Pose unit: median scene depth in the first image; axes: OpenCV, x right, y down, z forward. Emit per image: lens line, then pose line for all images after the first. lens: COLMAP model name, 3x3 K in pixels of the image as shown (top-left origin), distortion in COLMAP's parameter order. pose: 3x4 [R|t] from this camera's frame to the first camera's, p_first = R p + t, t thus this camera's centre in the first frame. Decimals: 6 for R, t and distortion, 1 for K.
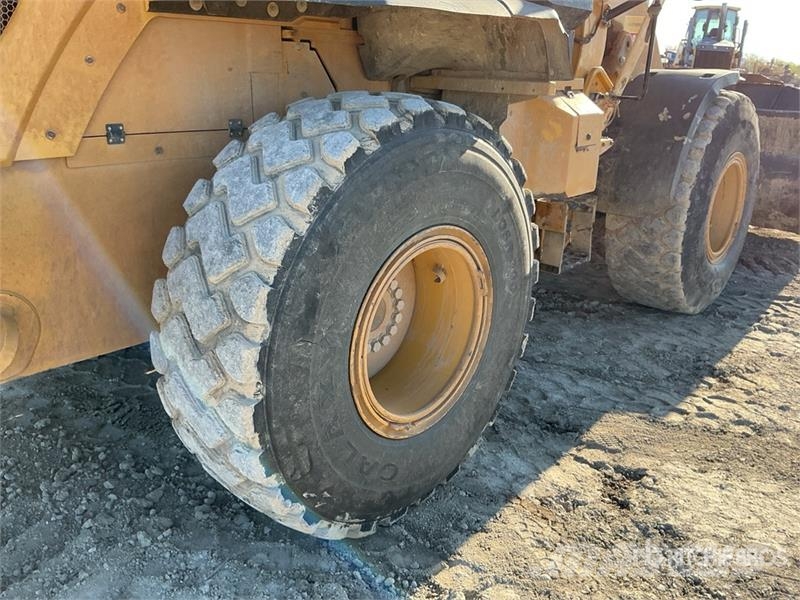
lens RADIAL K [[656.4, 0, 395.9], [0, 656.4, 297.4], [0, 0, 1]] dist [0.151928, -0.295743]
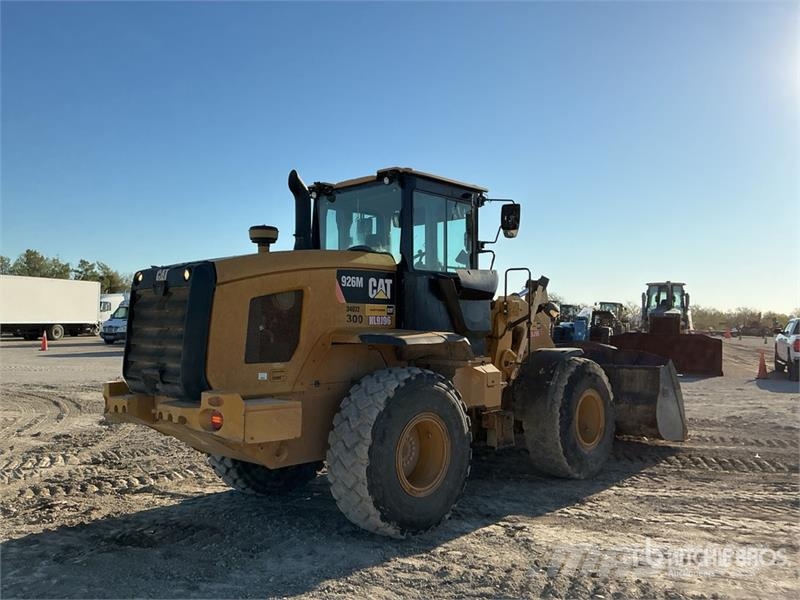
lens RADIAL K [[663.2, 0, 417.0], [0, 663.2, 297.1], [0, 0, 1]] dist [0.043769, -0.000157]
pose [[0.999639, -0.025282, 0.009101, 0.010435], [0.026854, 0.928117, -0.371319, 0.399942], [0.000941, 0.371429, 0.928461, -1.488987]]
